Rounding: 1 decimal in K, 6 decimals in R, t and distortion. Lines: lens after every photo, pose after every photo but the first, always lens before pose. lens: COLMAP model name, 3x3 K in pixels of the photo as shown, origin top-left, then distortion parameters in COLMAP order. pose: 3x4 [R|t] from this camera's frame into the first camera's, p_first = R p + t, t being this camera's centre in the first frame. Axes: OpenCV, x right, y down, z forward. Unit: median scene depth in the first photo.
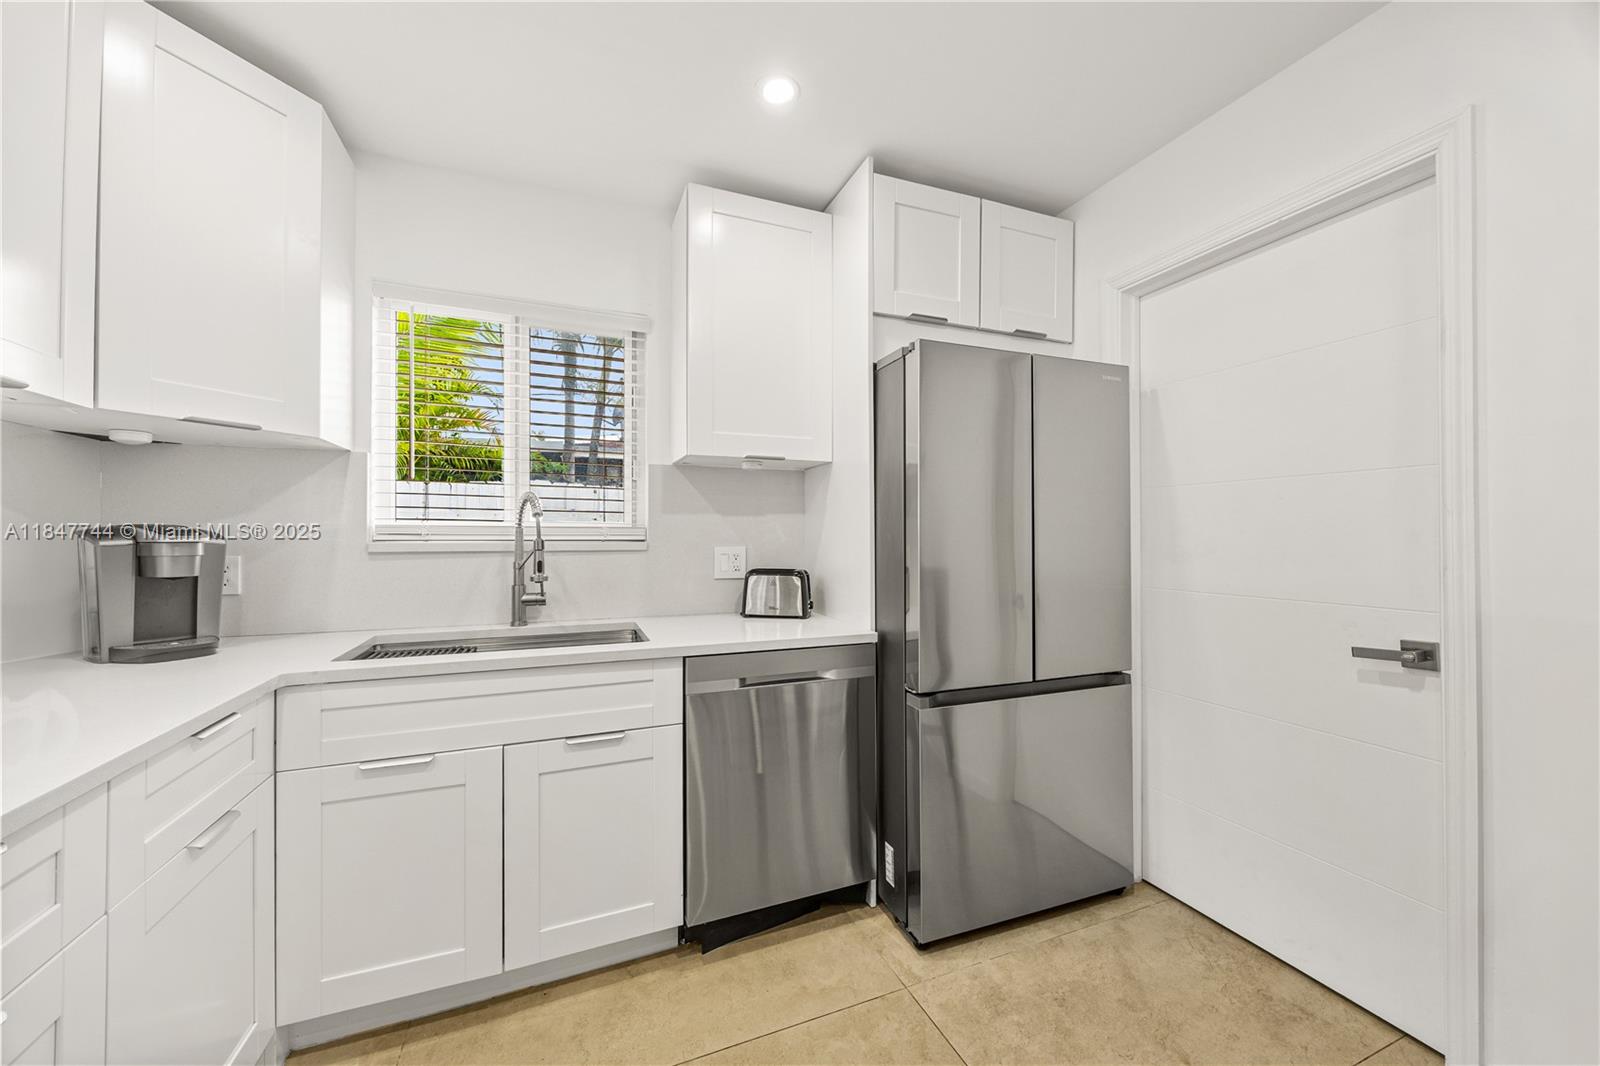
lens RADIAL K [[608.3, 0, 807.1], [0, 608.3, 531.3], [0, 0, 1]] dist [-0.001608, 0.000024]
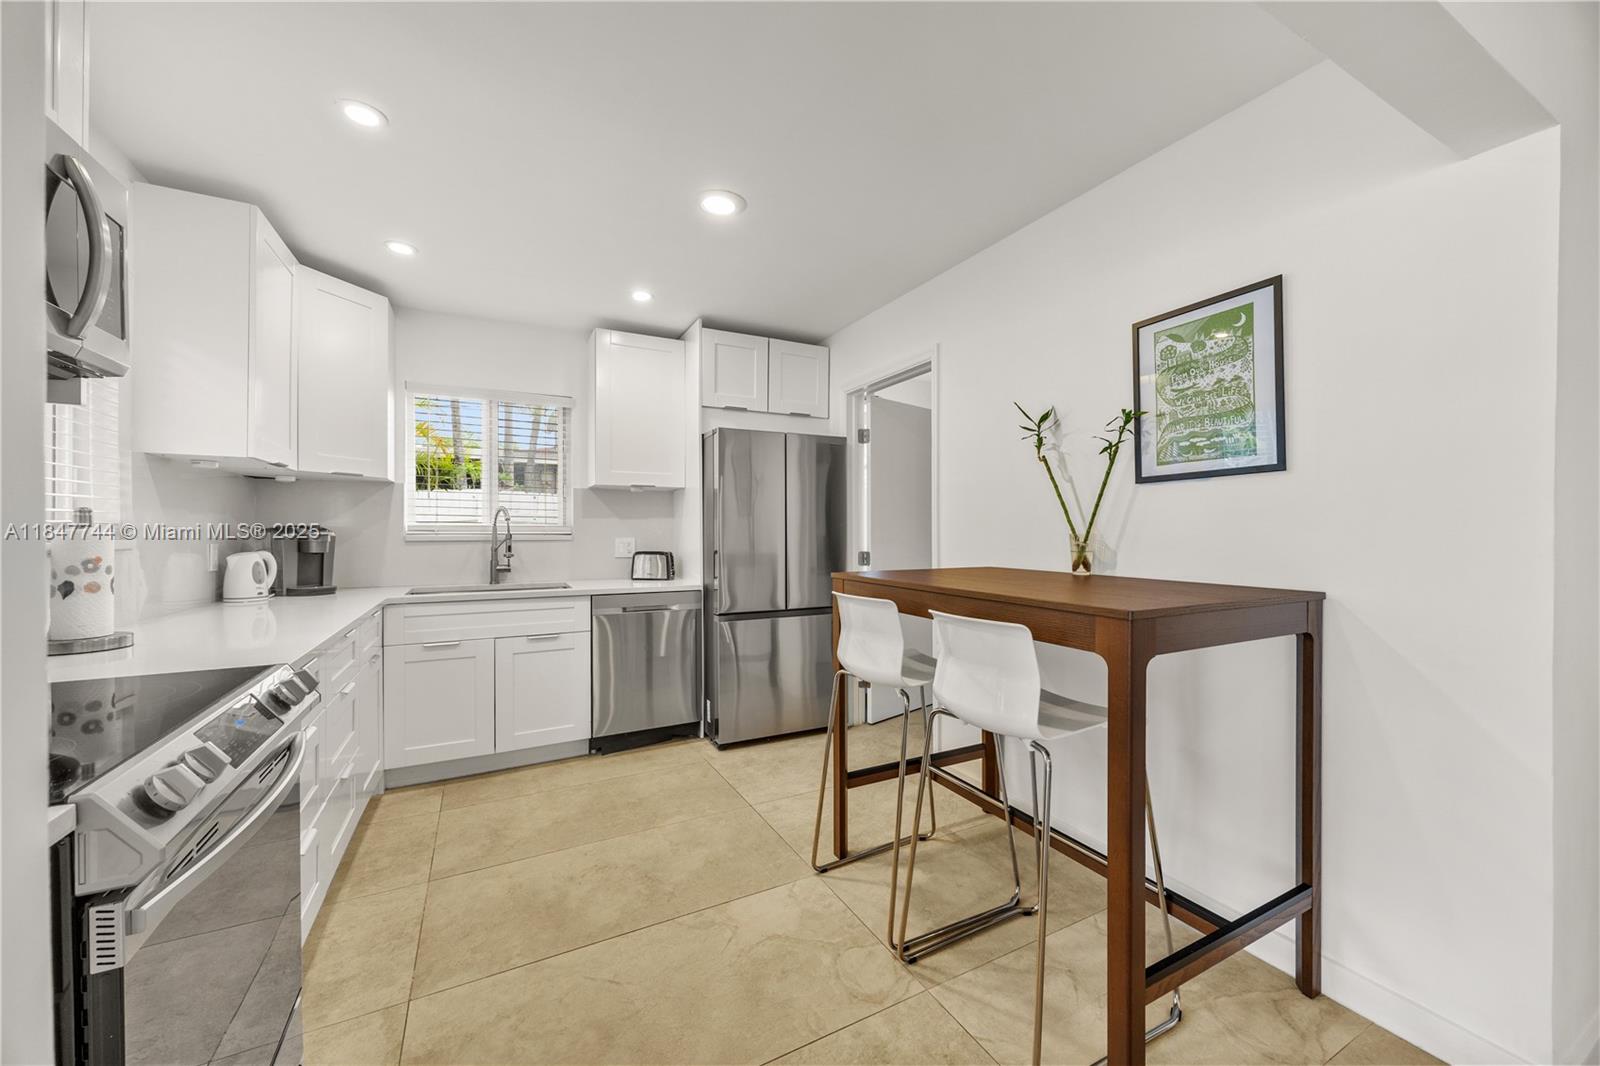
lens RADIAL K [[608.3, 0, 807.1], [0, 608.3, 531.3], [0, 0, 1]] dist [-0.001608, 0.000024]
pose [[0.995571, -0.001773, 0.094000, 0.255918], [0.001214, 0.999981, 0.006006, -0.002353], [-0.094009, -0.005866, 0.995554, -0.835283]]
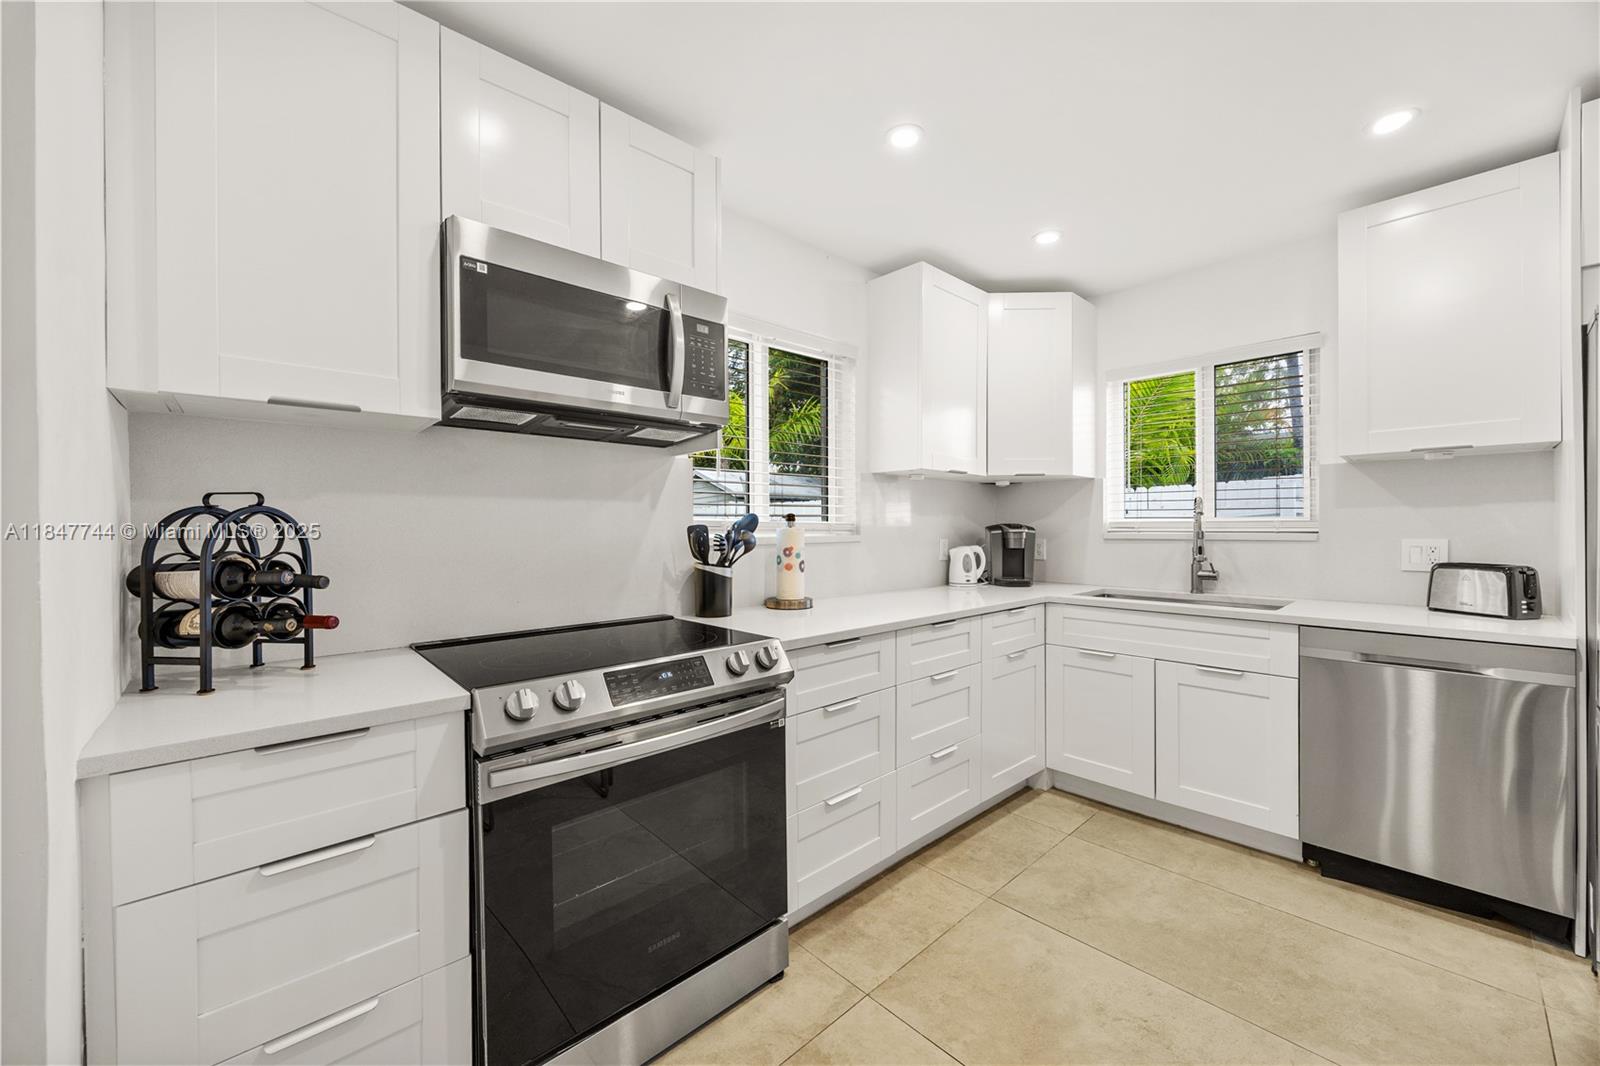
lens RADIAL K [[608.3, 0, 807.1], [0, 608.3, 531.3], [0, 0, 1]] dist [-0.001608, 0.000024]
pose [[0.353946, 0.002191, -0.935263, 0.539937], [0.008749, 0.999946, 0.005654, -0.001790], [0.935225, -0.010184, 0.353907, -0.339250]]
